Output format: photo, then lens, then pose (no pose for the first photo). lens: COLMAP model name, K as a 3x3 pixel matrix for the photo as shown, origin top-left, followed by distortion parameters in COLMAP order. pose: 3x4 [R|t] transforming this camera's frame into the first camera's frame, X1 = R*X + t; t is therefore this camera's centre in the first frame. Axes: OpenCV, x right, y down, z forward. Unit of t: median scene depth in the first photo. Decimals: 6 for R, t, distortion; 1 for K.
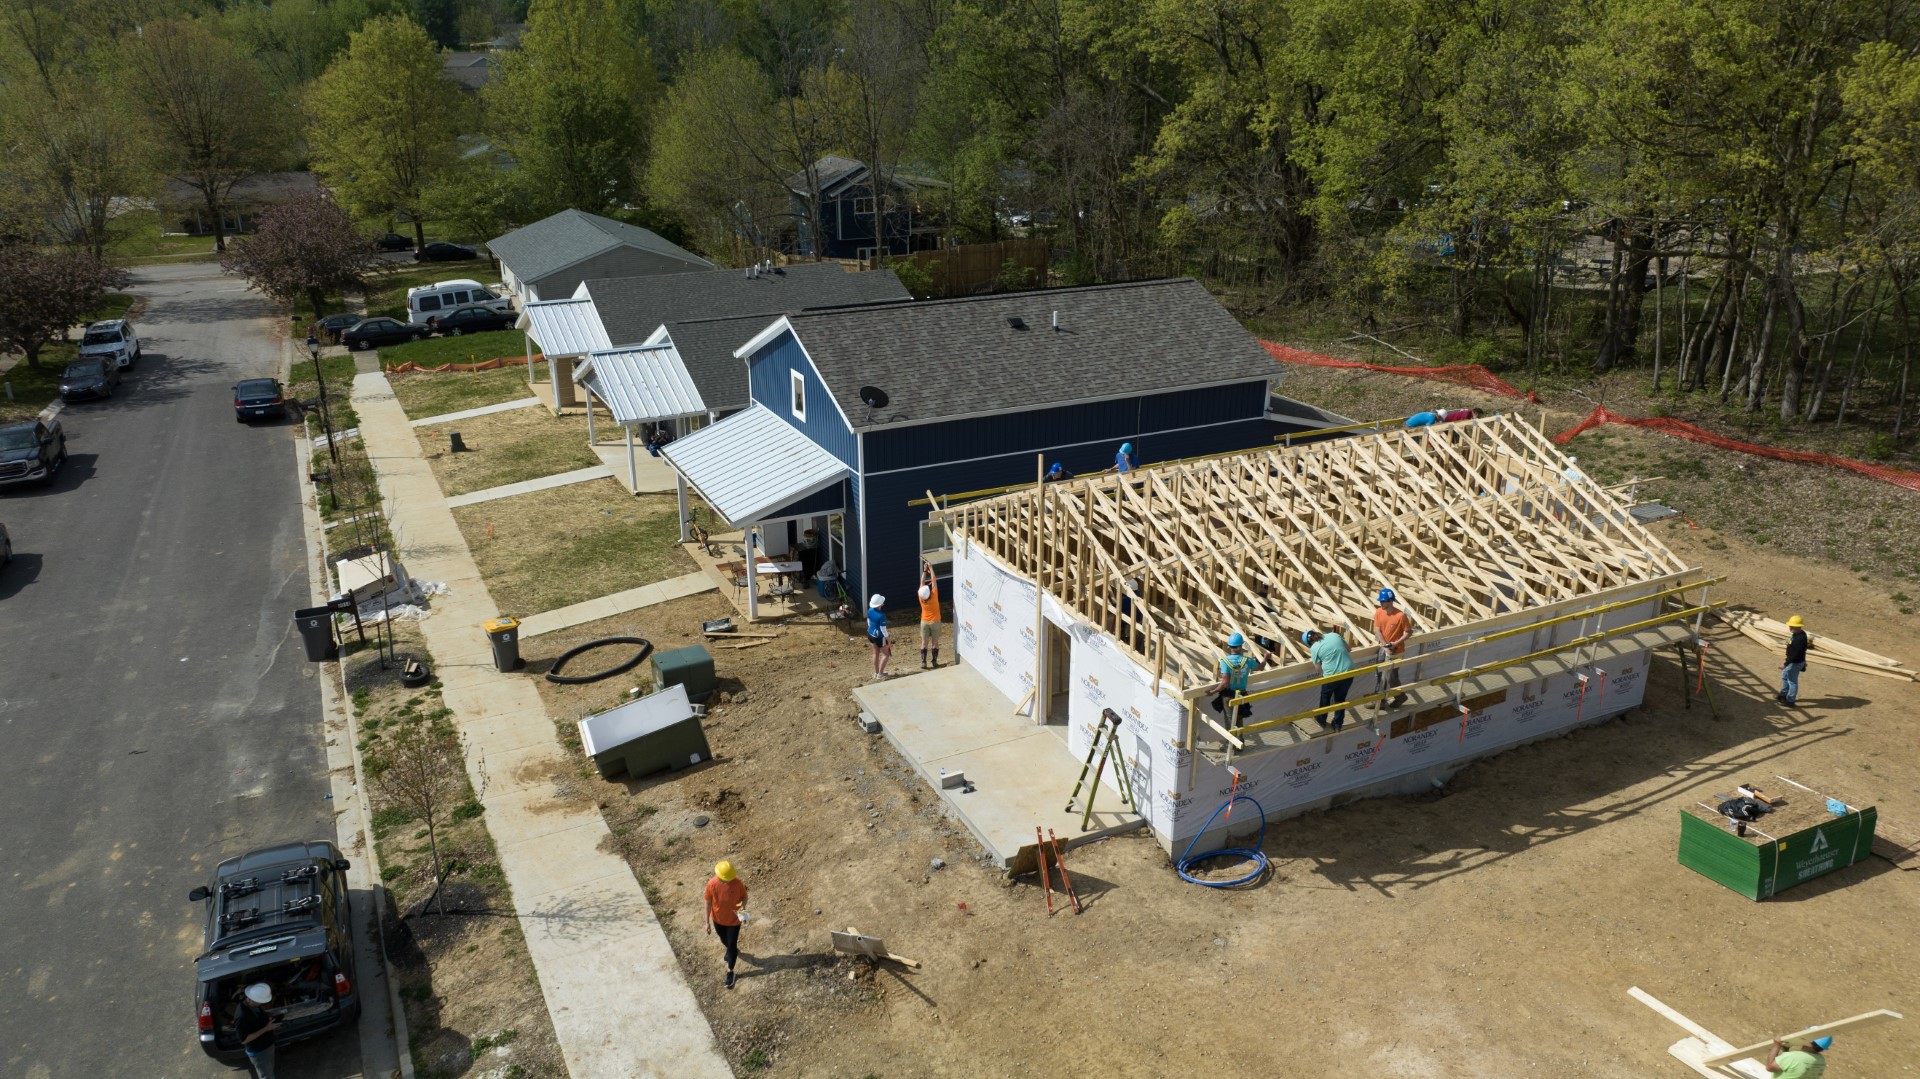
lens RADIAL K [[1346.2, 0, 956.0], [0, 1346.2, 544.1], [0, 0, 1]] dist [-0.089273, 0.104790]
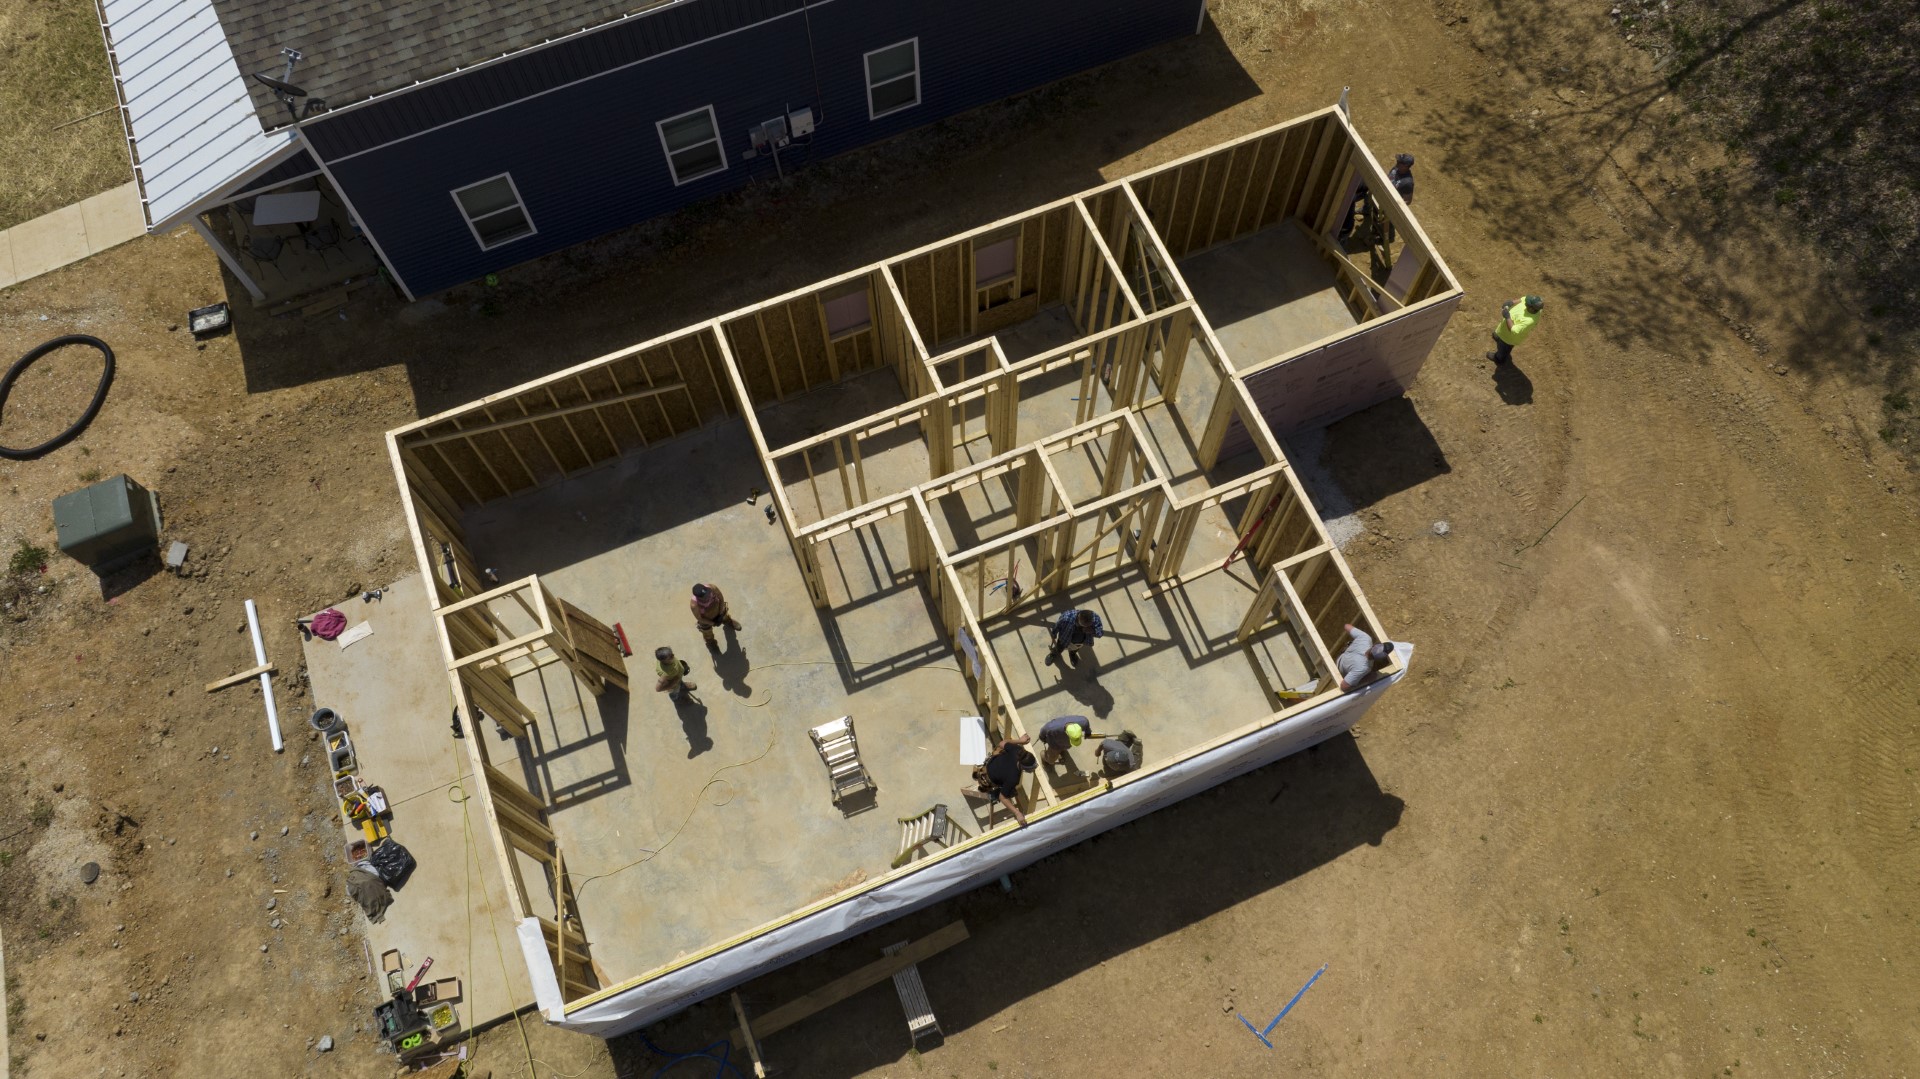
lens RADIAL K [[1358.1, 0, 955.4], [0, 1358.1, 542.1], [0, 0, 1]] dist [-0.009431, -0.002875]
pose [[0.997718, 0.054855, -0.039368, 0.257594], [-0.009576, 0.692125, 0.721714, -0.382160], [0.066837, -0.719690, 0.691071, 0.430228]]
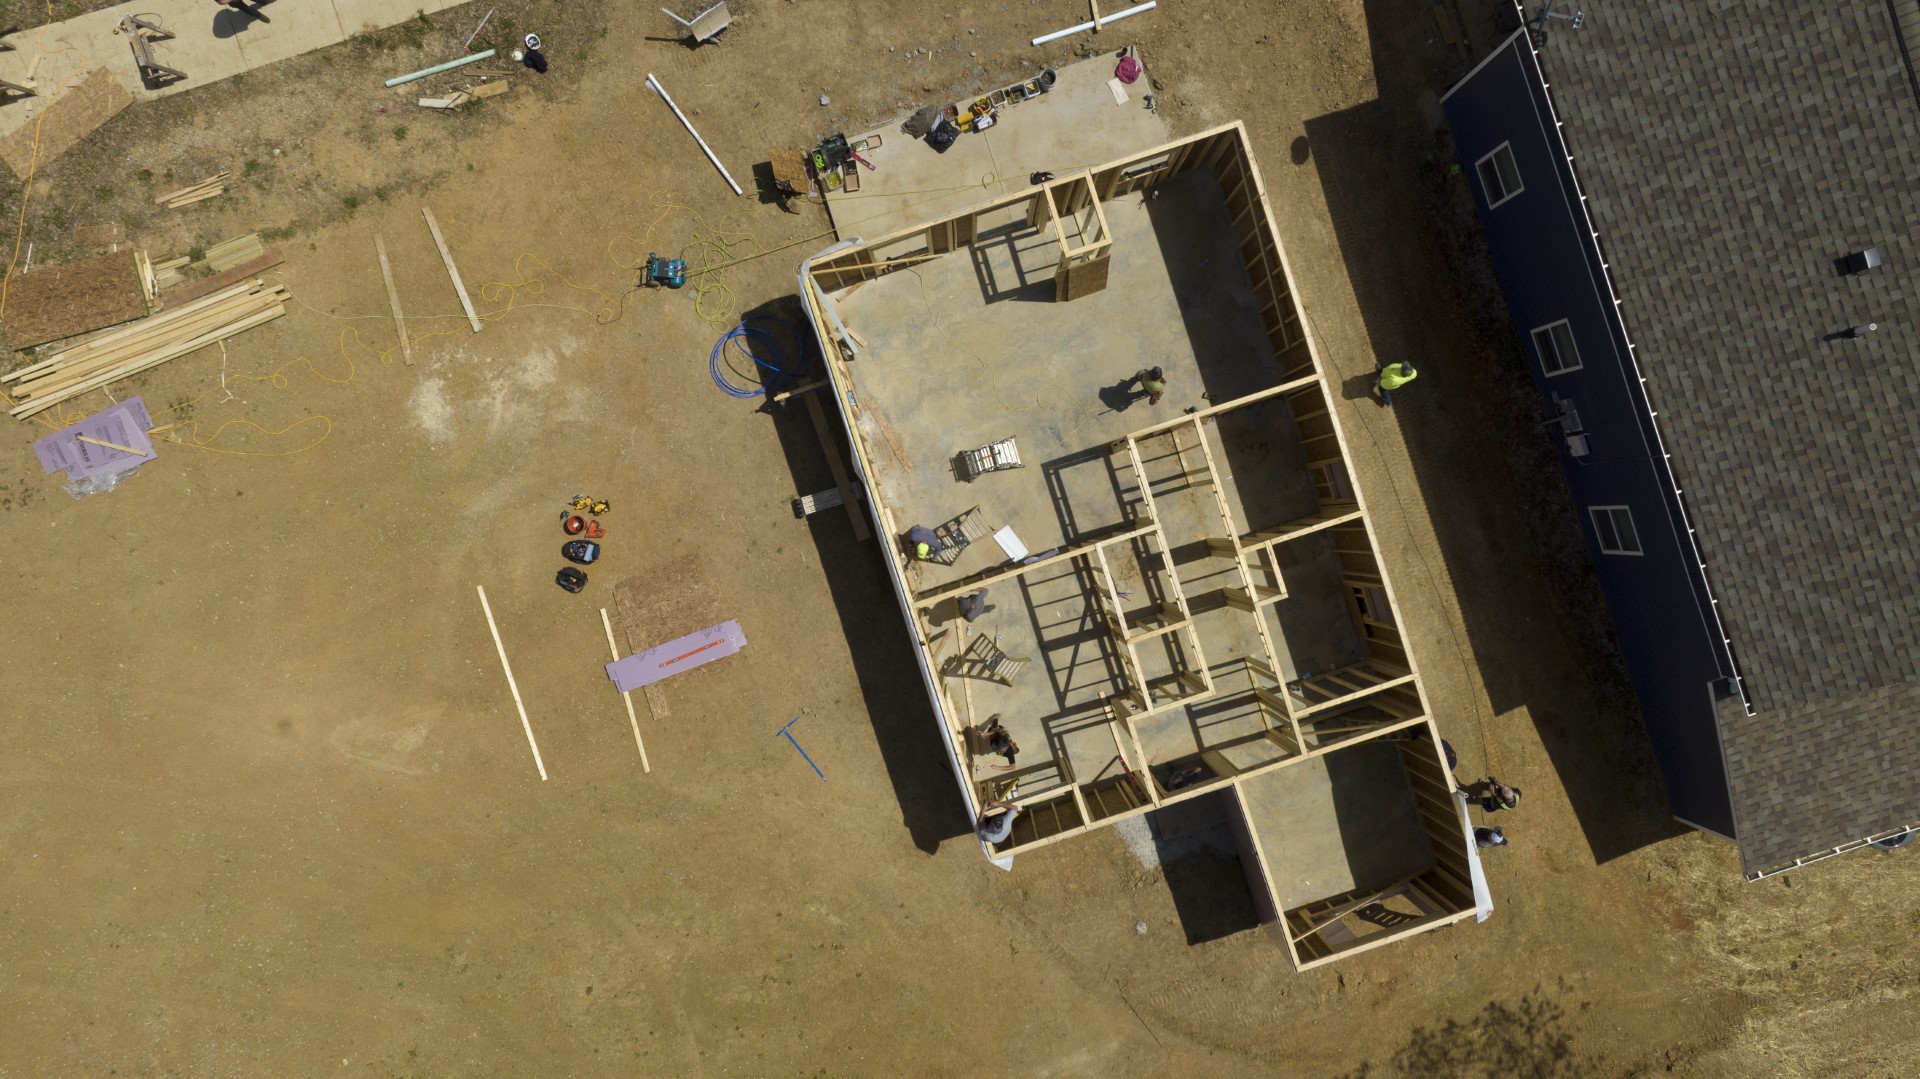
lens RADIAL K [[1359.6, 0, 960.0], [0, 1359.6, 539.5], [0, 0, 1]] dist [0.000480, 0.000988]
pose [[-0.139121, 0.990200, 0.012215, 0.231666], [-0.344409, -0.059947, 0.936904, -0.647723], [0.928454, 0.126136, 0.349374, 0.469658]]
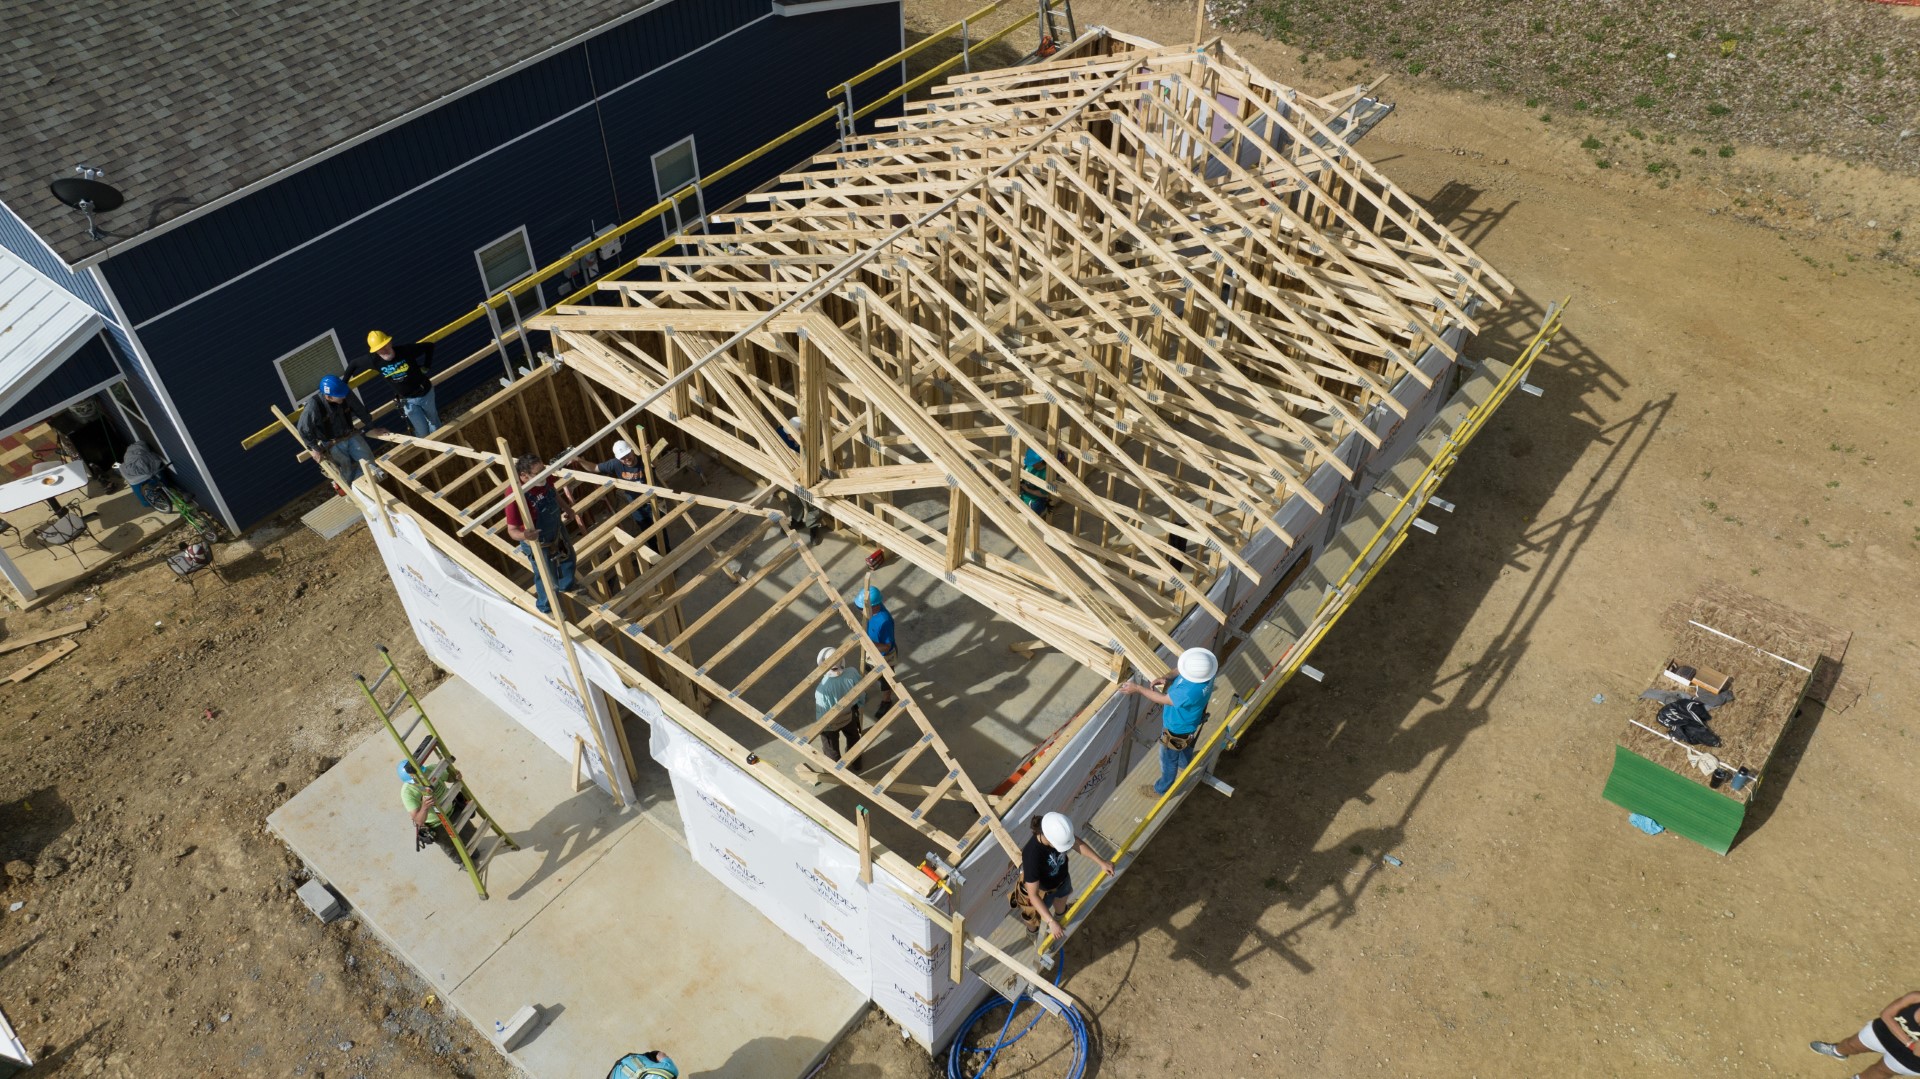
lens RADIAL K [[1346.2, 0, 956.0], [0, 1346.2, 544.1], [0, 0, 1]] dist [-0.089273, 0.104790]
pose [[0.899825, -0.308865, 0.308085, 0.037155], [0.152997, 0.884786, 0.440166, -0.152428], [-0.408541, -0.348936, 0.843408, 0.375298]]
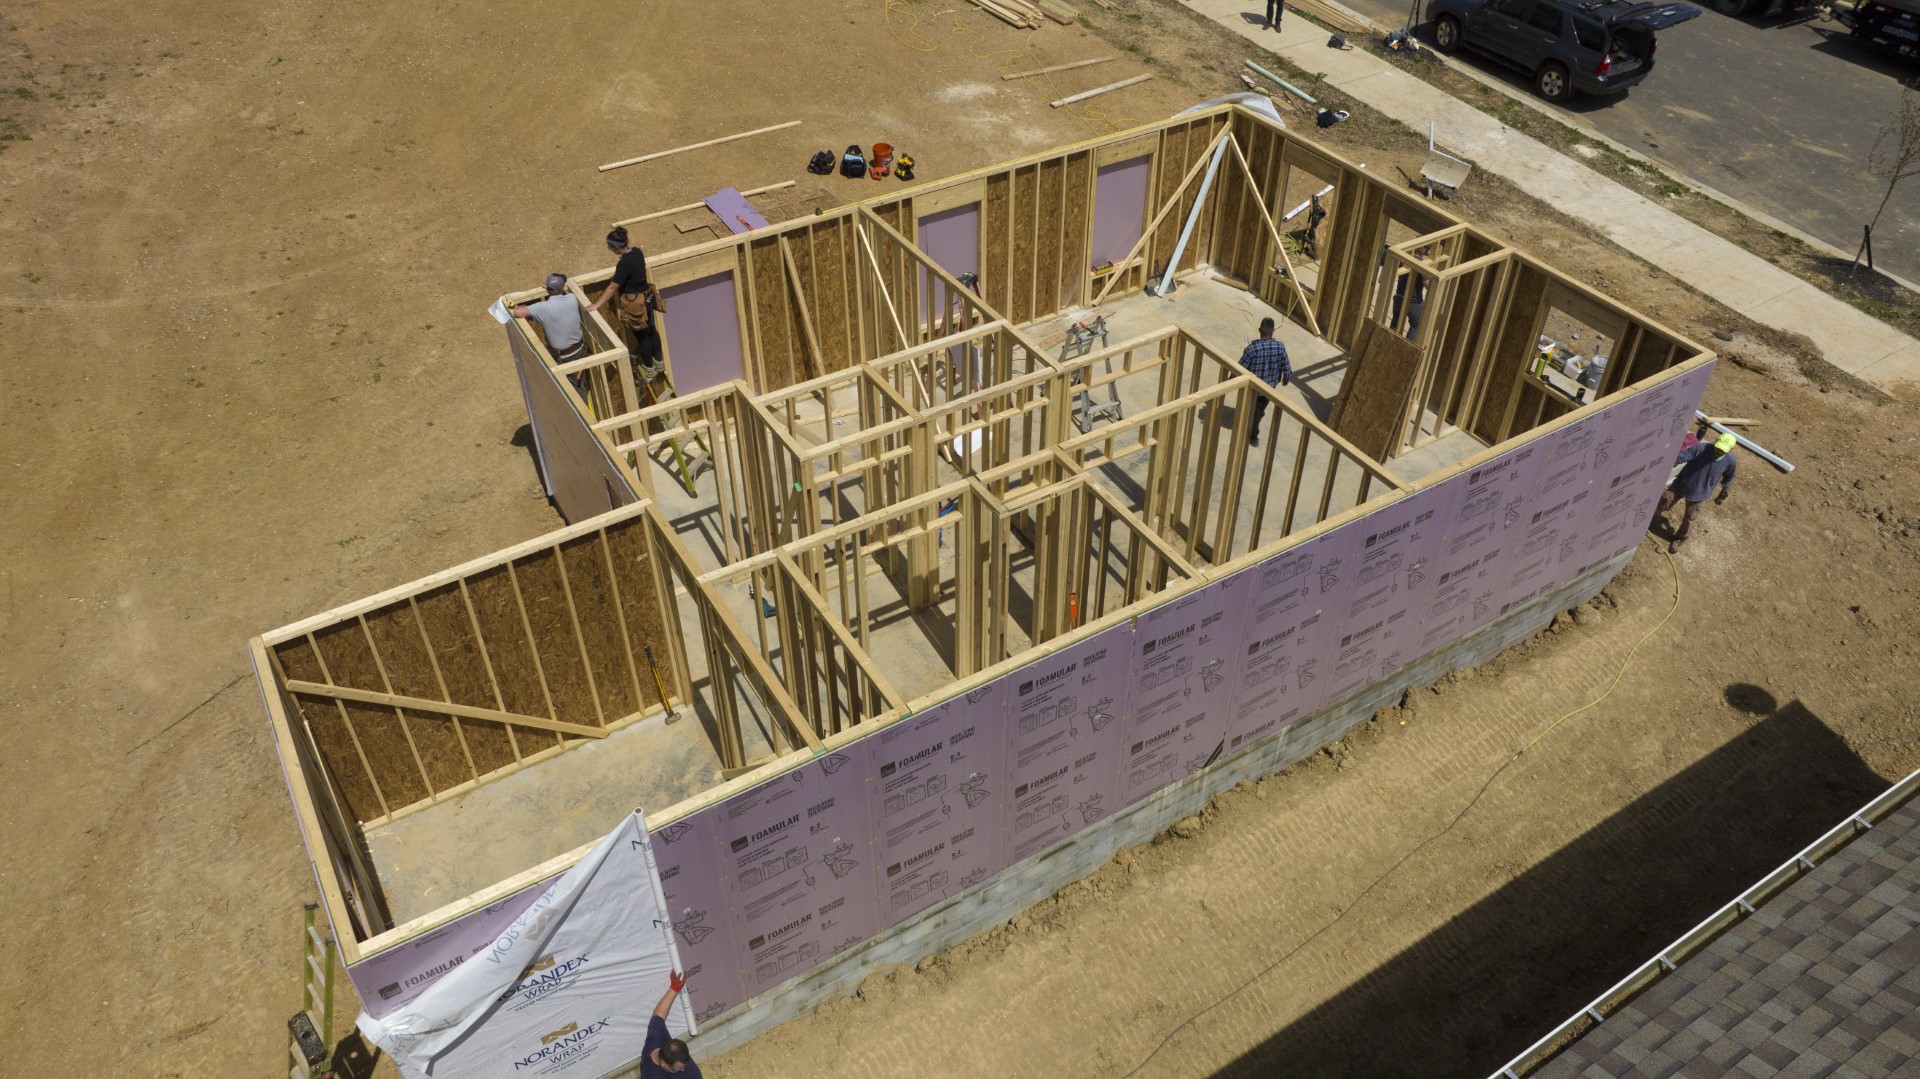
lens RADIAL K [[1358.1, 0, 955.4], [0, 1358.1, 542.1], [0, 0, 1]] dist [-0.009431, -0.002875]
pose [[-0.995855, 0.058485, -0.069656, 0.287970], [-0.031902, 0.492575, 0.869685, -0.361387], [0.085174, 0.868303, -0.488667, 1.087165]]
